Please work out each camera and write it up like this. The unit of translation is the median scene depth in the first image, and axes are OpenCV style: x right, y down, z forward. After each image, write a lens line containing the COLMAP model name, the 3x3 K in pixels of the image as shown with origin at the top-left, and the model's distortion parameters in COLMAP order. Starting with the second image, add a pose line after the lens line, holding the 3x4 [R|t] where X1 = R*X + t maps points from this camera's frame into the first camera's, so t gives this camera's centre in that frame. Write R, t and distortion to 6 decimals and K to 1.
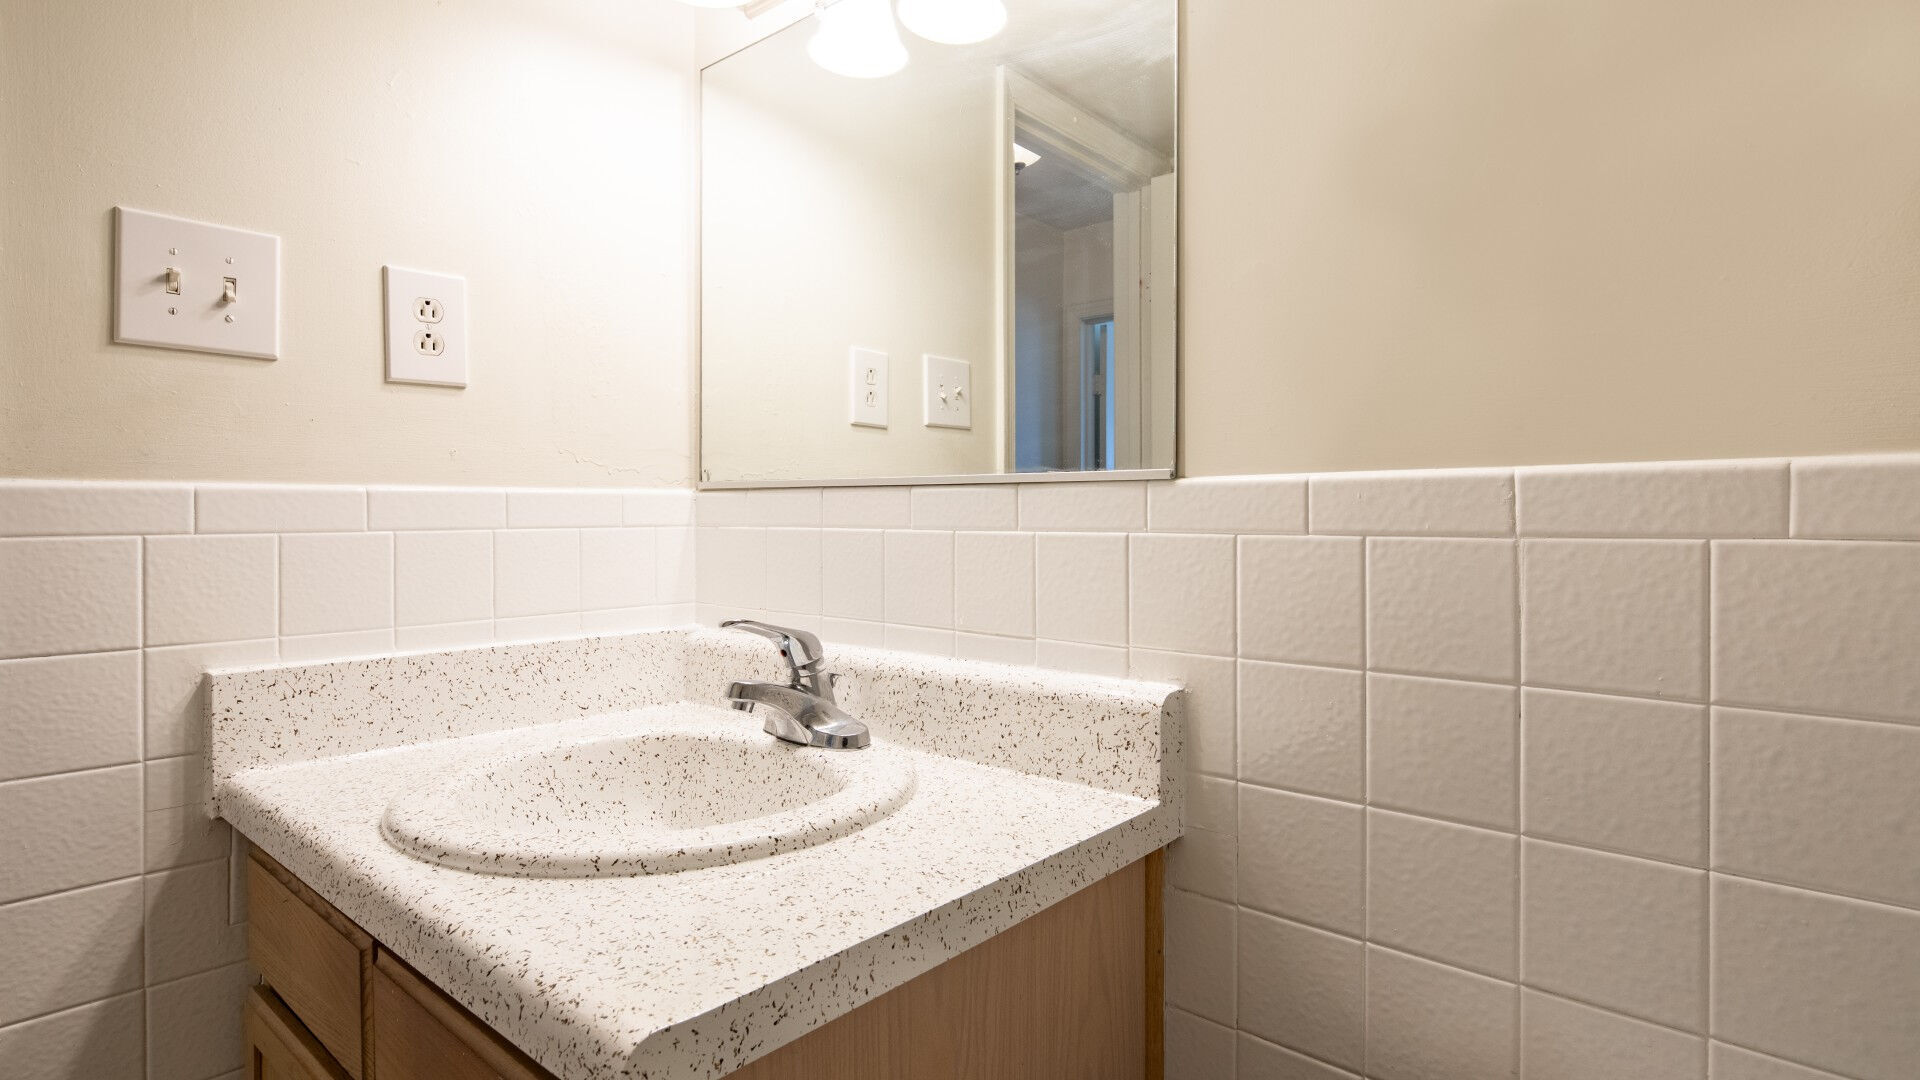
lens RADIAL K [[951.0, 0, 958.3], [0, 951.0, 533.5], [0, 0, 1]] dist [0.002611, -0.003820]
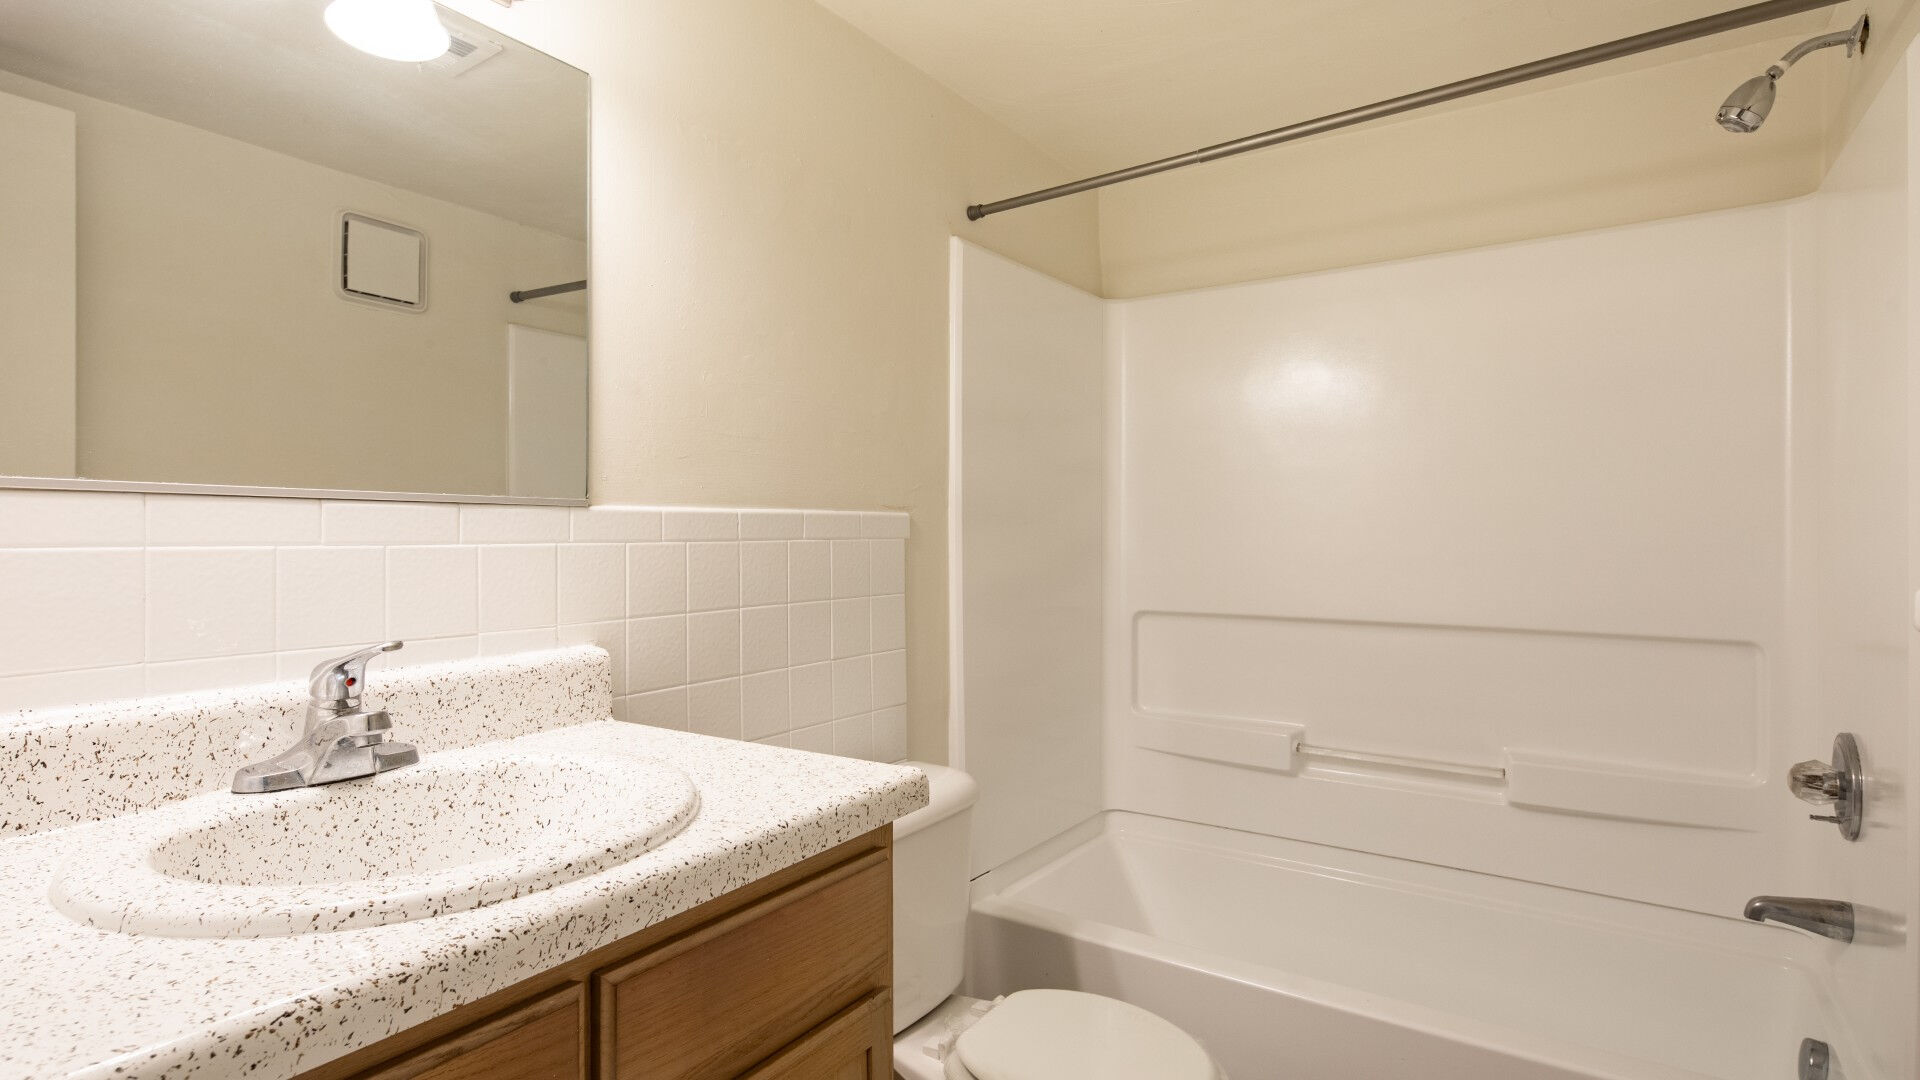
lens RADIAL K [[951.0, 0, 957.0], [0, 951.0, 532.5], [0, 0, 1]] dist [0.002611, -0.003820]
pose [[-0.117257, -0.005240, 0.993088, -1.269455], [0.013724, 0.999882, 0.006896, -0.018277], [-0.993007, 0.014438, -0.117172, 0.578708]]
